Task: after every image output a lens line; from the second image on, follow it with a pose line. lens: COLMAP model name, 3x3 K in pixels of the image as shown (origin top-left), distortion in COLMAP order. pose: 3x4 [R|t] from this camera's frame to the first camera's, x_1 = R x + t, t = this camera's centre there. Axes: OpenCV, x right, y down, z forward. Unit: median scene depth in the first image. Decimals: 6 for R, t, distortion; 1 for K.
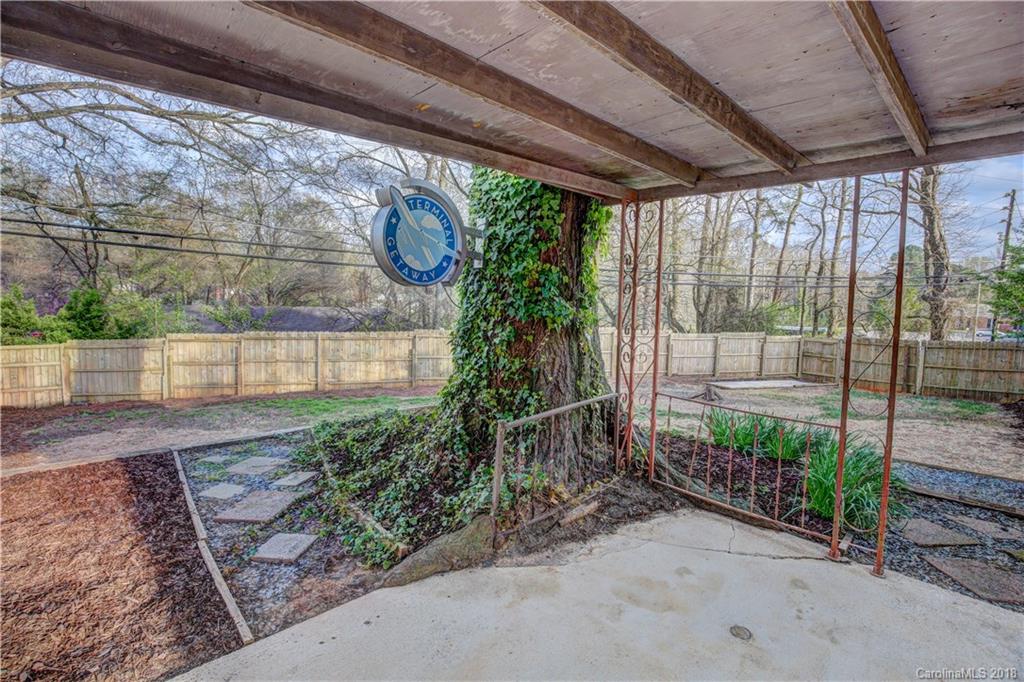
lens RADIAL K [[470.6, 0, 509.7], [0, 470.6, 338.1], [0, 0, 1]] dist [-0.048302, 0.012990]
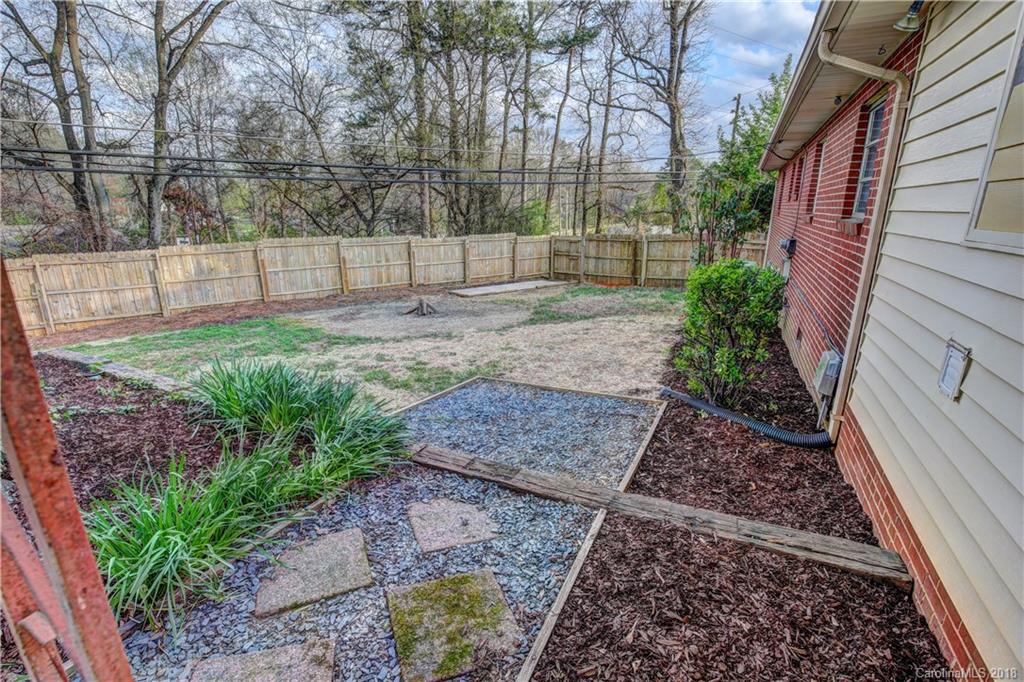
lens RADIAL K [[470.6, 0, 509.7], [0, 470.6, 338.1], [0, 0, 1]] dist [-0.048302, 0.012990]
pose [[0.932312, -0.122274, 0.340358, 0.183932], [0.052639, 0.976969, 0.206788, -0.001252], [-0.357804, -0.174875, 0.917276, 0.067878]]
